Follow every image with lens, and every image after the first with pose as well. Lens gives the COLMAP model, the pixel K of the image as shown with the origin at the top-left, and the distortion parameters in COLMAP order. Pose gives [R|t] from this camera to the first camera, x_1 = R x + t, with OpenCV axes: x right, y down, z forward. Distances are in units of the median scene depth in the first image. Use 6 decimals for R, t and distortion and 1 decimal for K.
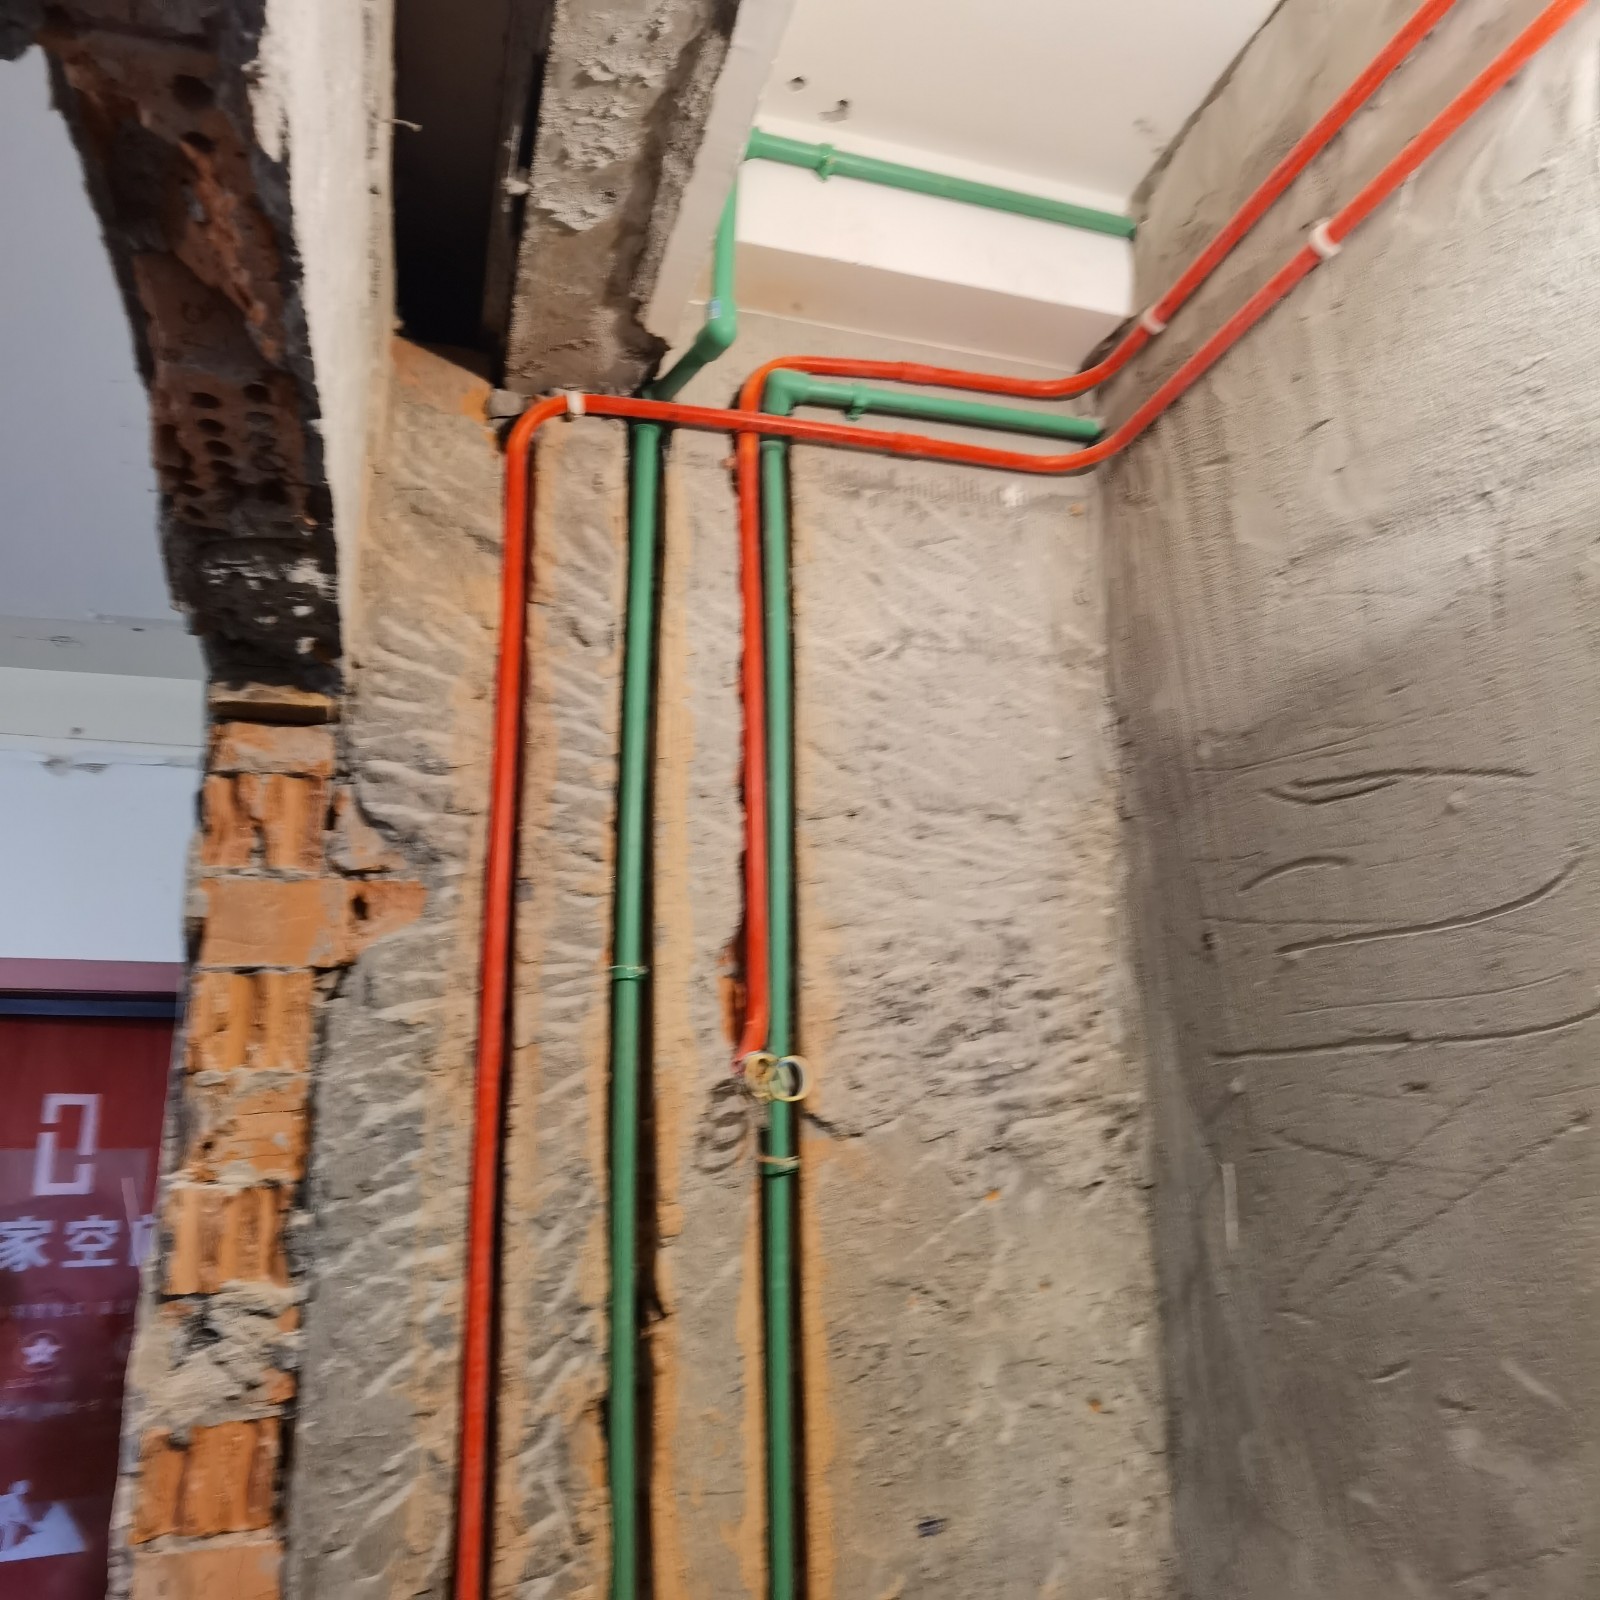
lens RADIAL K [[1249.2, 0, 800.0], [0, 1249.2, 800.0], [0, 0, 1]] dist [-0.086825, 0.041401]
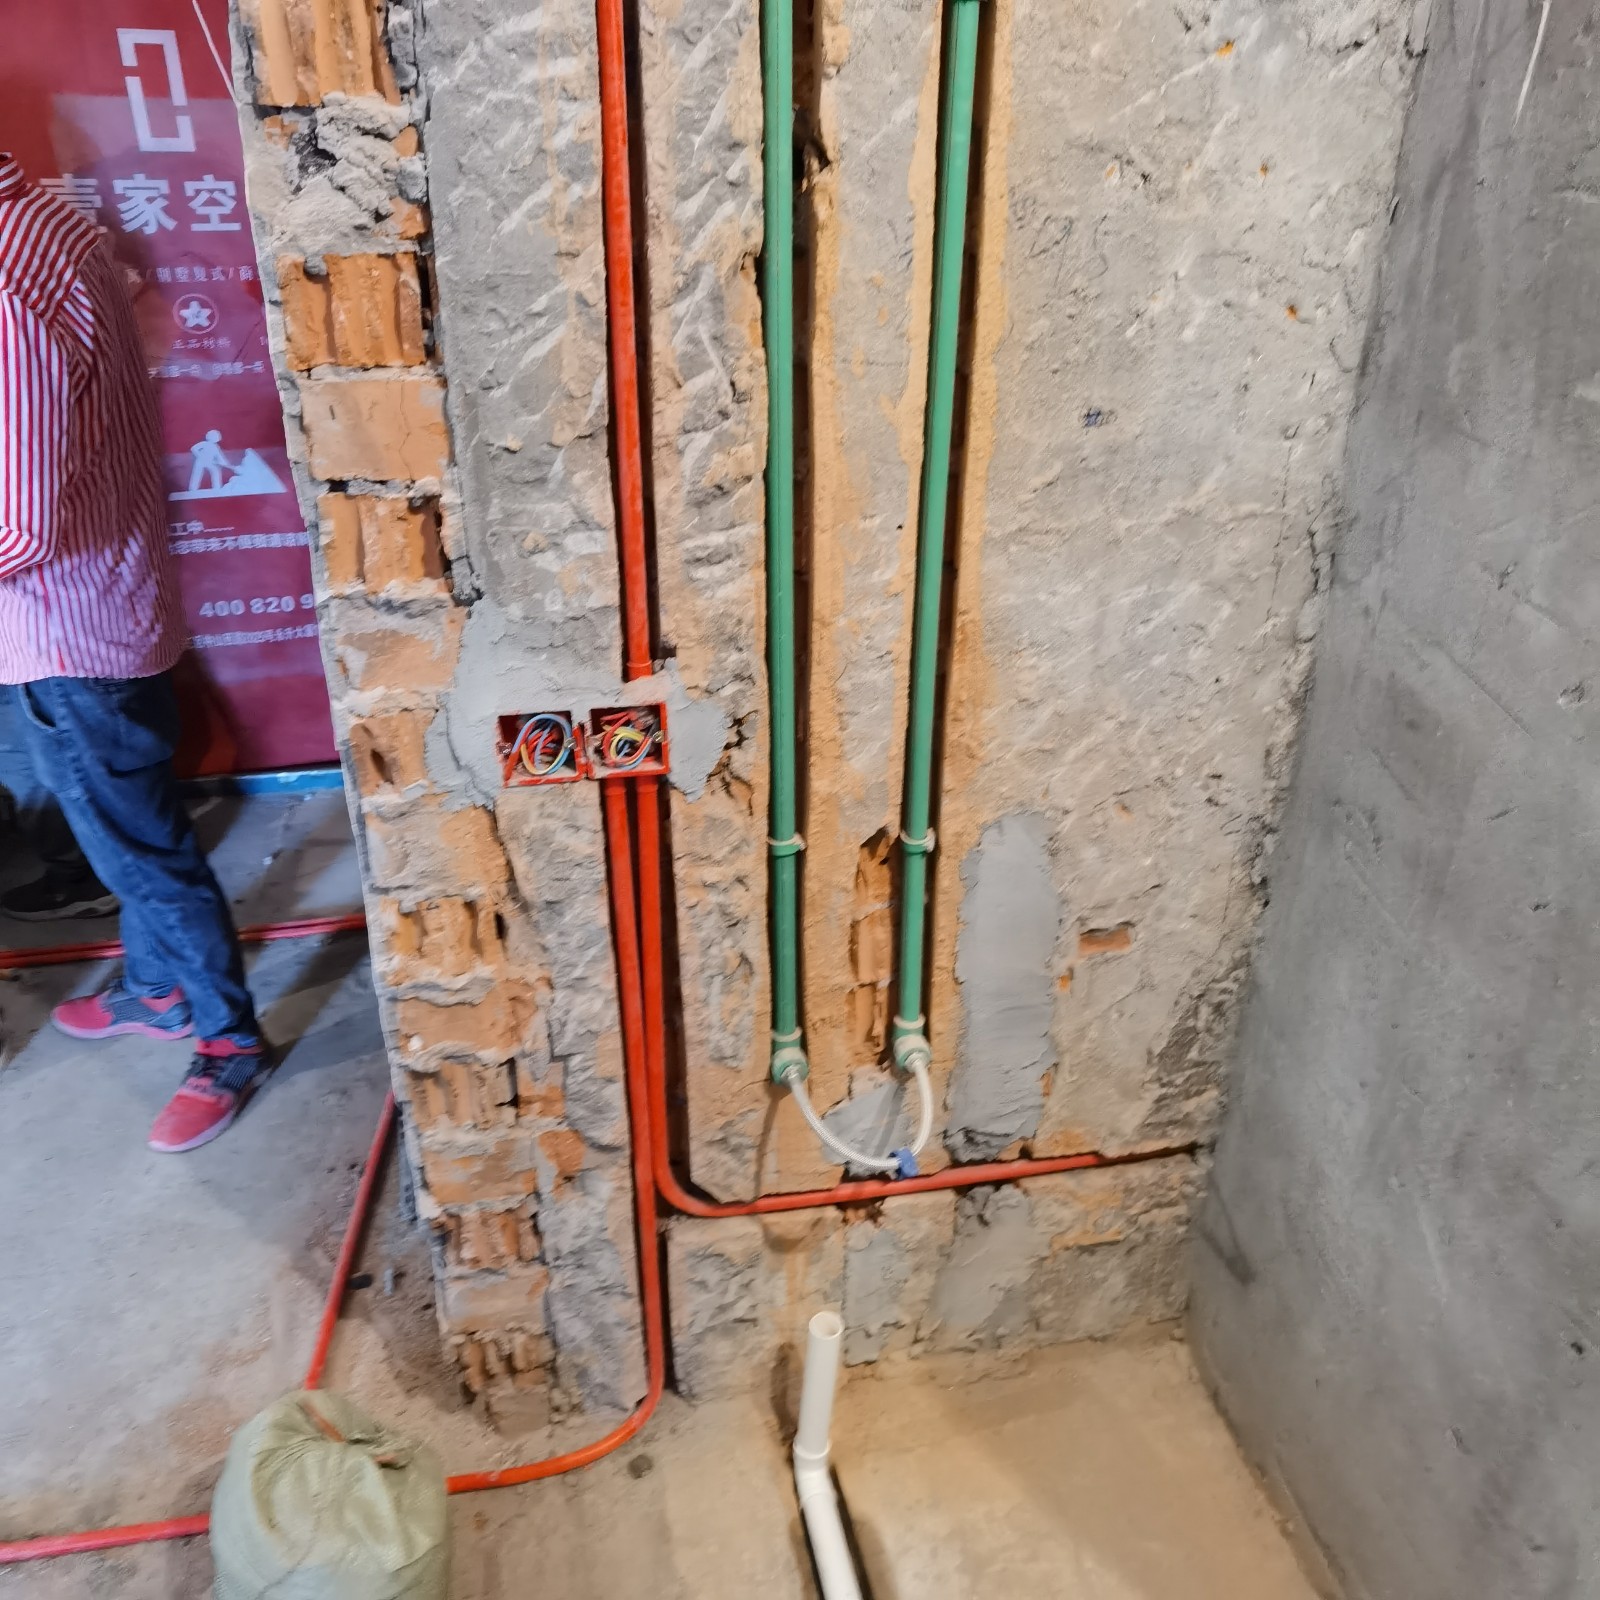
lens RADIAL K [[1249.2, 0, 800.0], [0, 1249.2, 800.0], [0, 0, 1]] dist [-0.086825, 0.041401]
pose [[0.994107, 0.074078, -0.079138, -0.028652], [-0.001028, 0.736471, 0.676468, 0.174409], [0.108394, -0.672401, 0.732207, 0.058720]]
